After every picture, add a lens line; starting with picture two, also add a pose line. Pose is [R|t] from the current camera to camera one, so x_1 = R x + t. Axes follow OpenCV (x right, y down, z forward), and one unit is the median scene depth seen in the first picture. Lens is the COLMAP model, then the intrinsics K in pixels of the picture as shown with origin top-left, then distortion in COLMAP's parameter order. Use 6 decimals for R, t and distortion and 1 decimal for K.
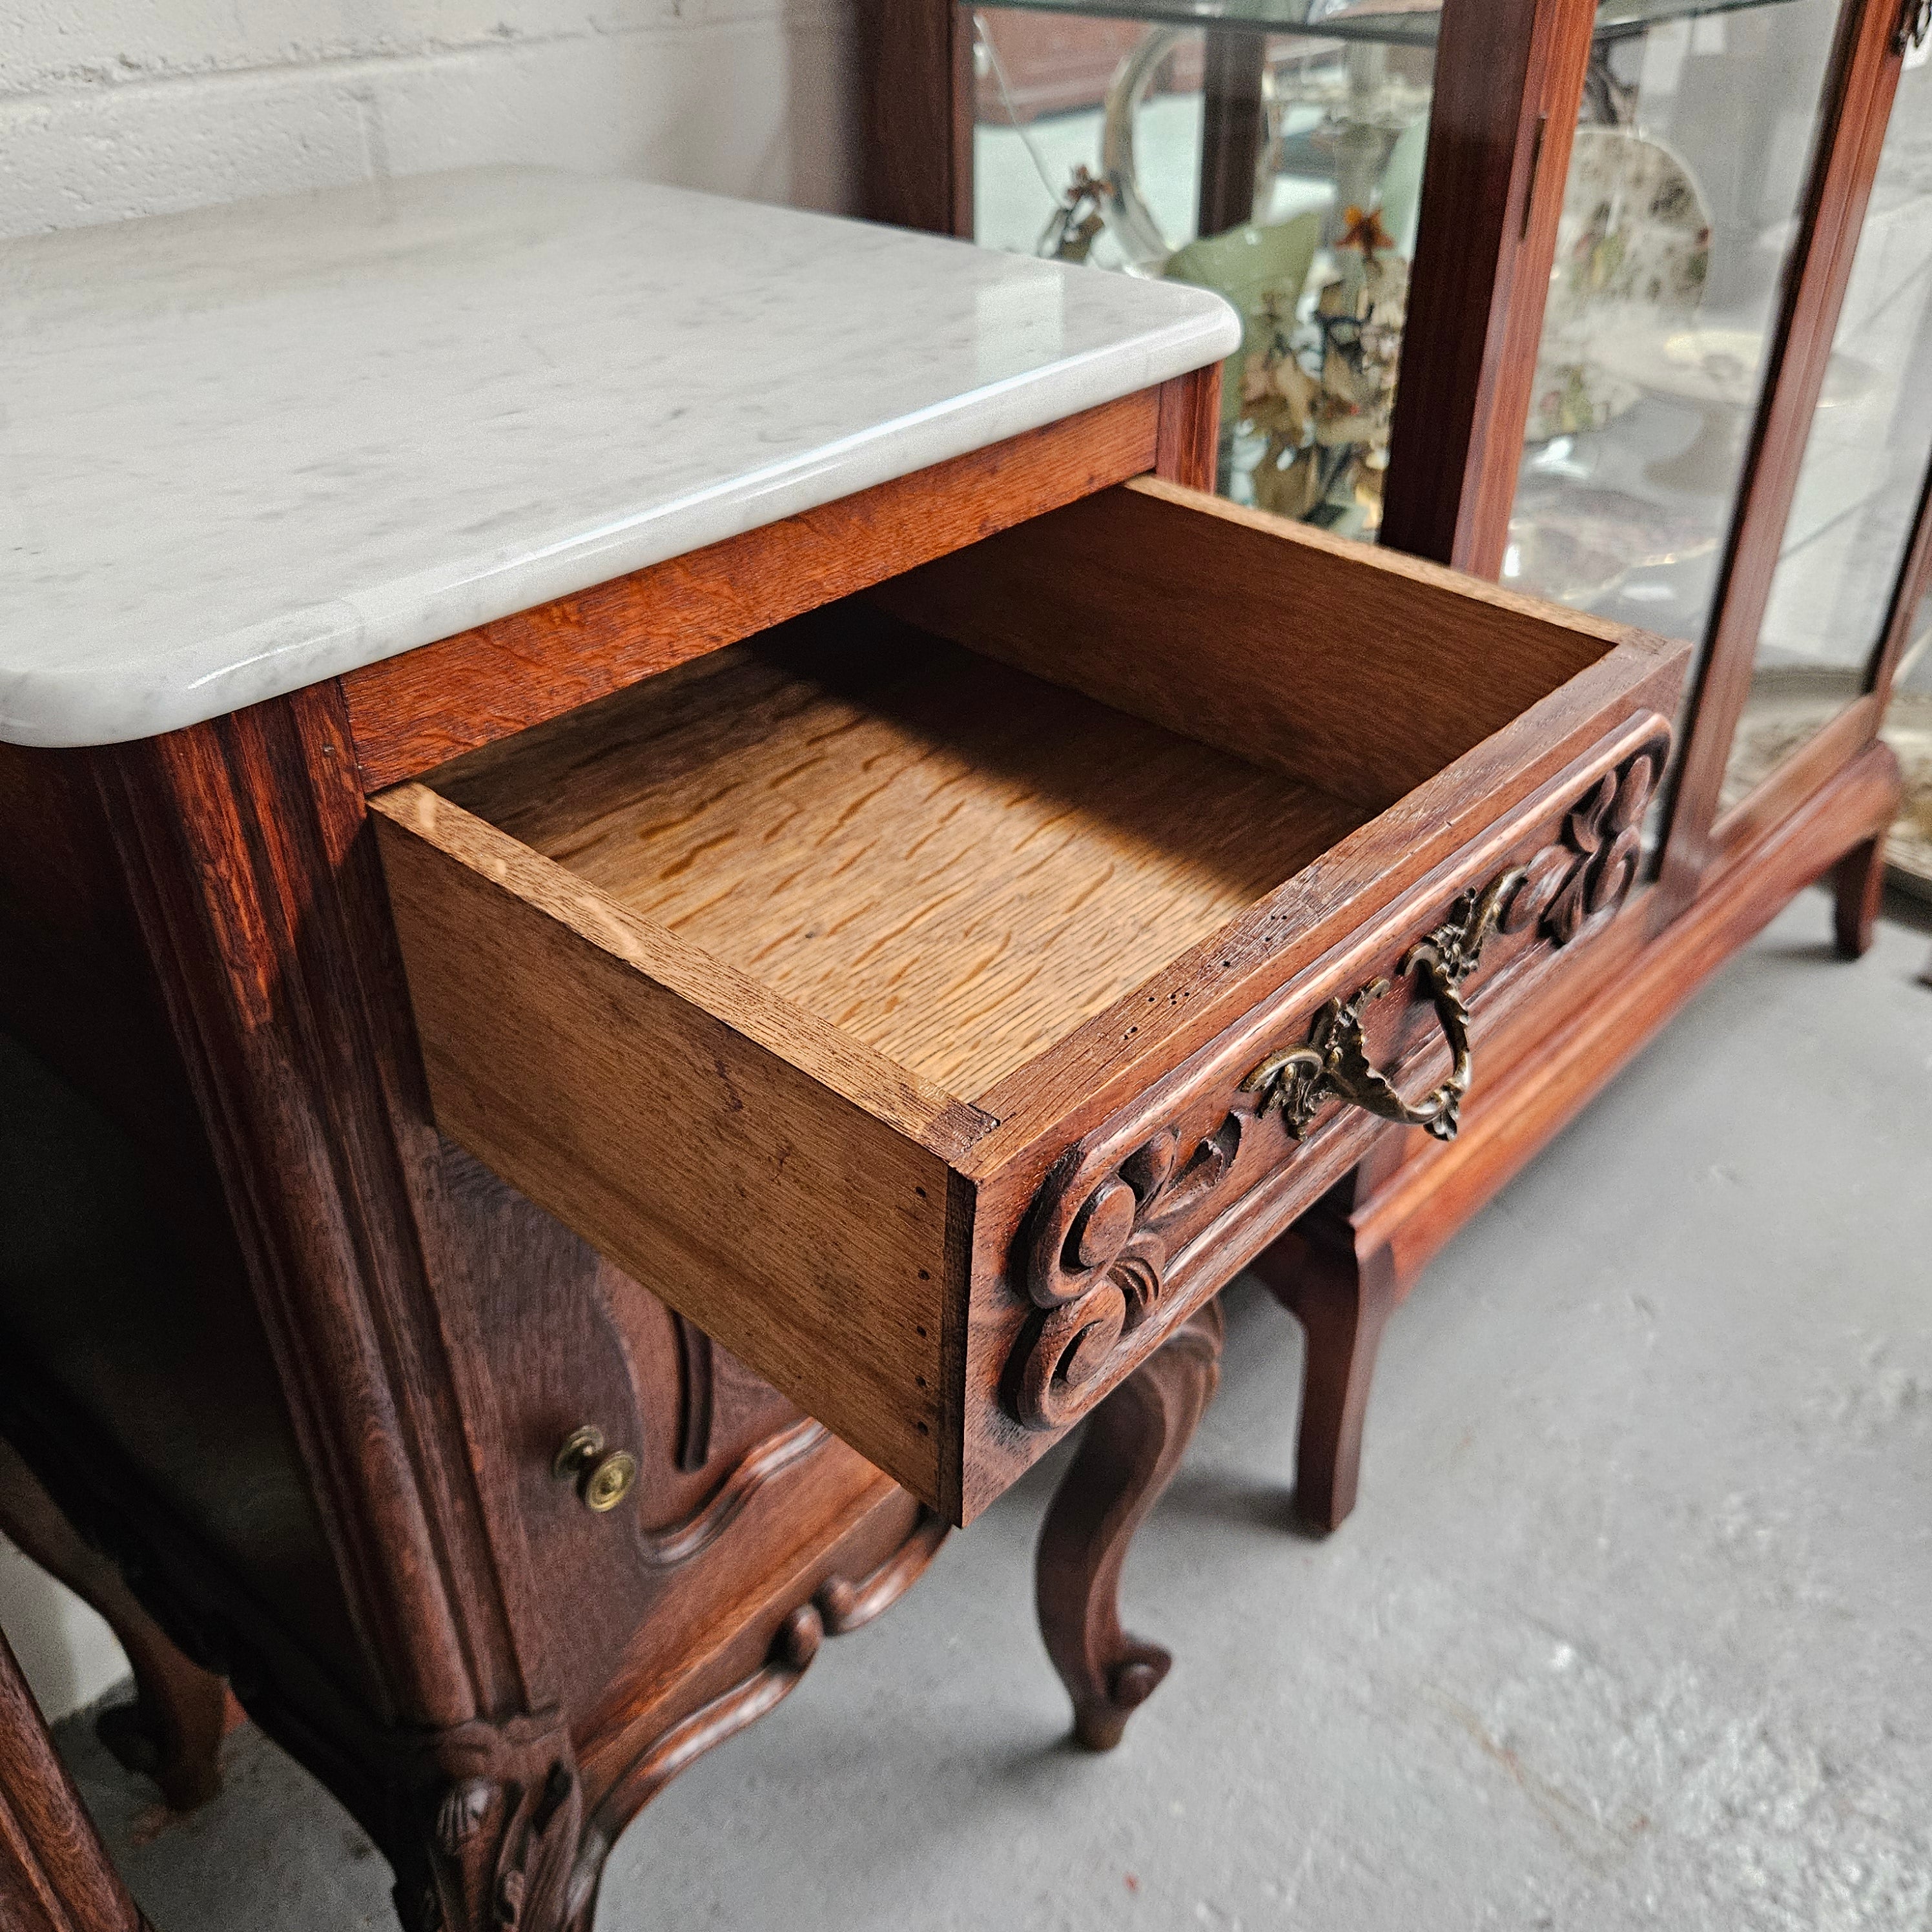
lens RADIAL K [[1773.2, 0, 961.5], [0, 1773.2, 959.3], [0, 0, 1]] dist [0.015987, 0.000000]
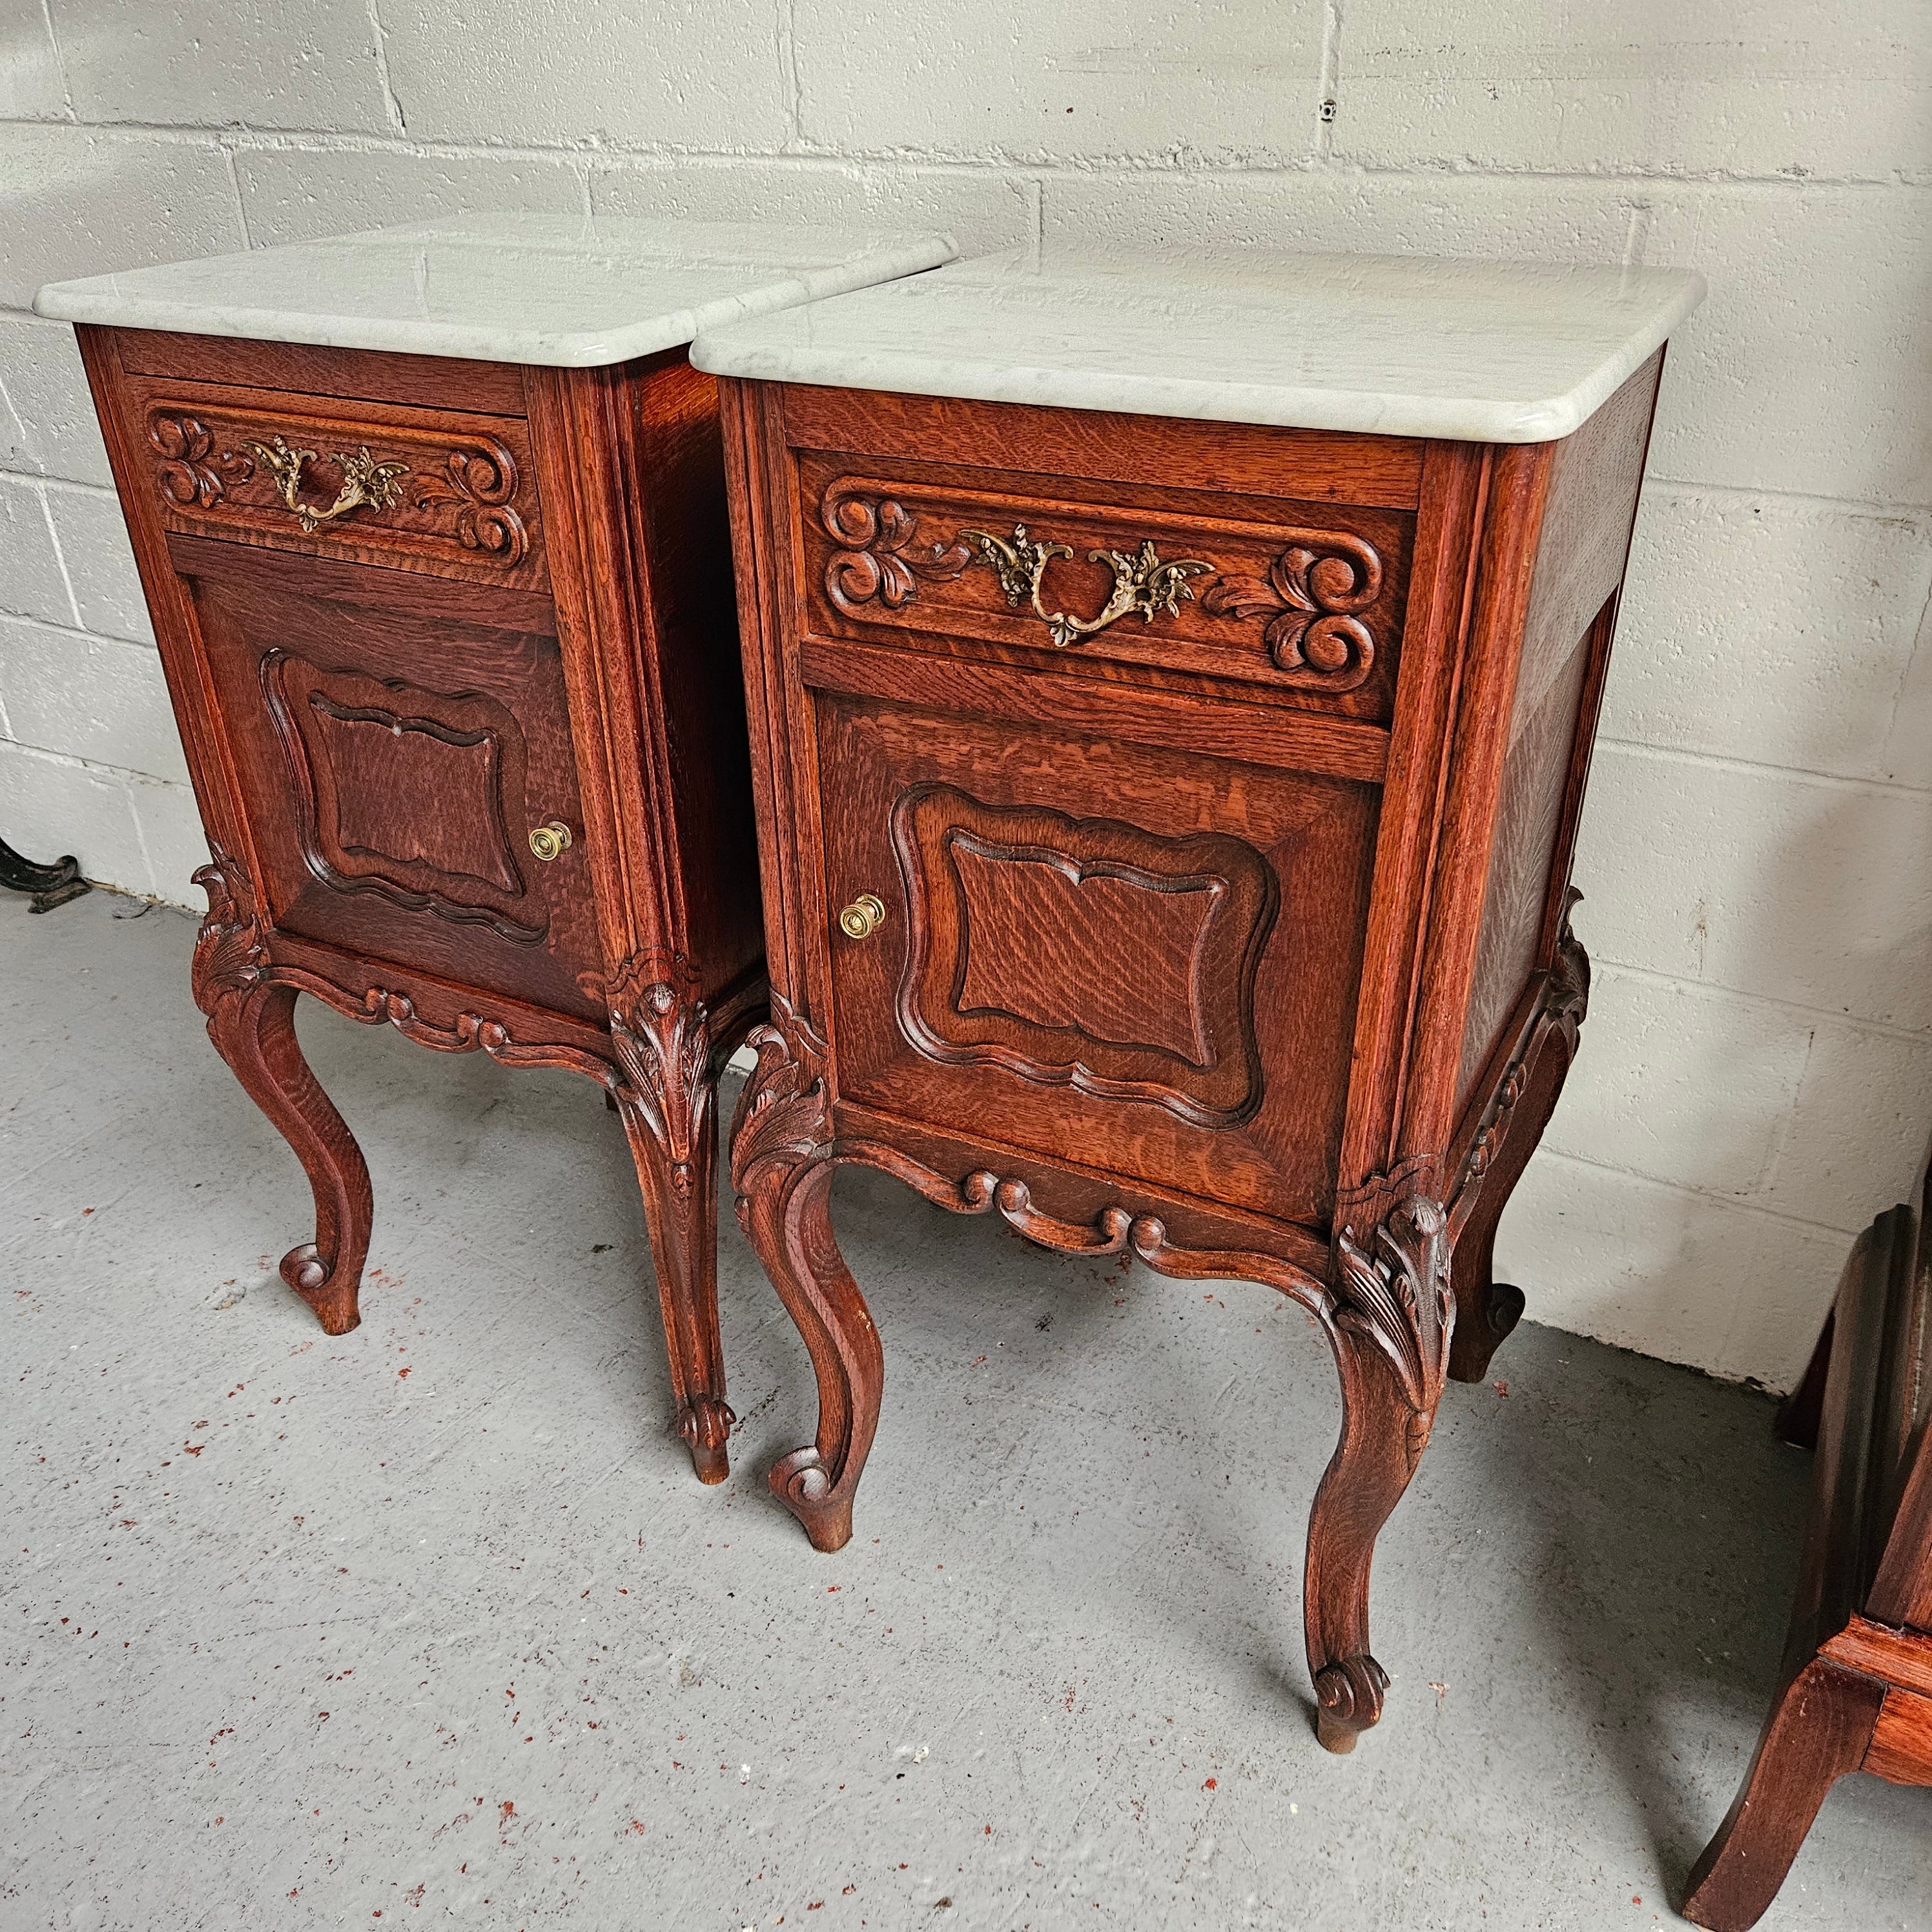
lens RADIAL K [[1744.5, 0, 946.9], [0, 1744.5, 976.0], [0, 0, 1]] dist [0.065194, -0.063858]
pose [[0.238937, 0.475483, -0.846655, 1.155936], [-0.523270, 0.797531, 0.300221, -0.203131], [0.817984, 0.371295, 0.439366, 0.292093]]
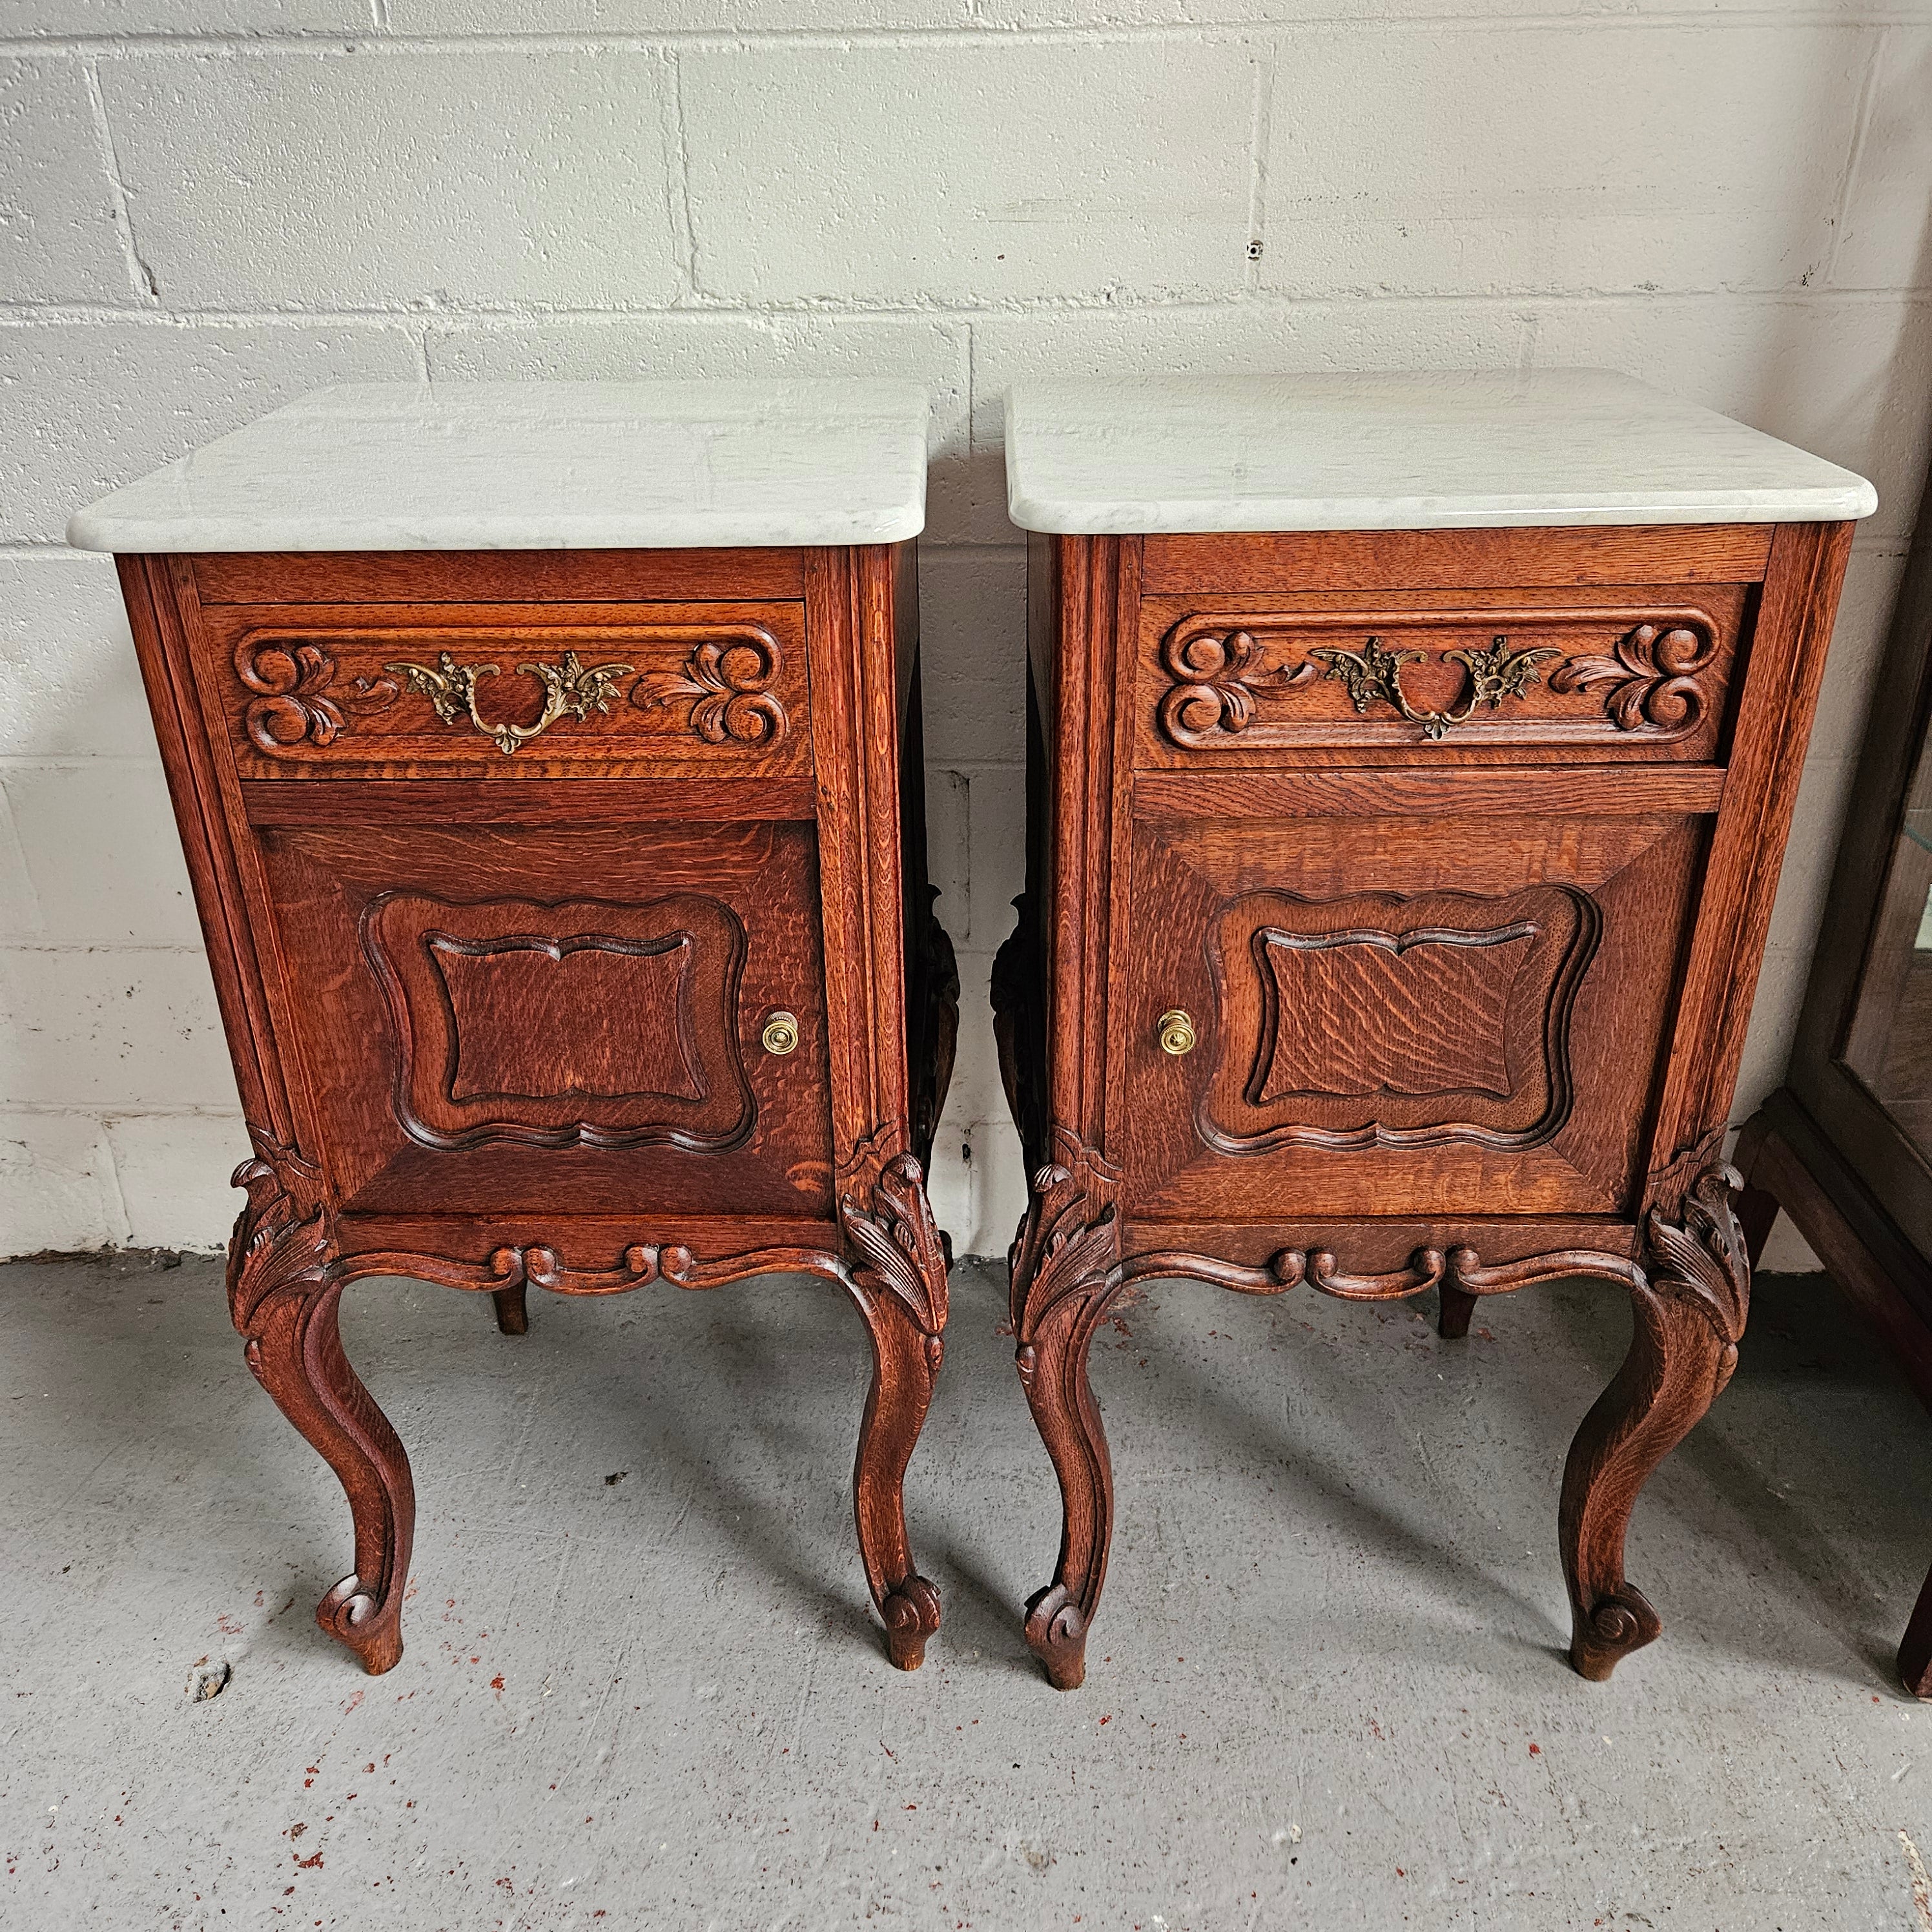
lens RADIAL K [[1744.5, 0, 943.7], [0, 1744.5, 960.3], [0, 0, 1]] dist [0.065194, -0.063858]
pose [[0.654889, 0.332506, -0.678646, 0.721748], [-0.406988, 0.911835, 0.054017, 0.195309], [0.636774, 0.240826, 0.732477, -0.412251]]
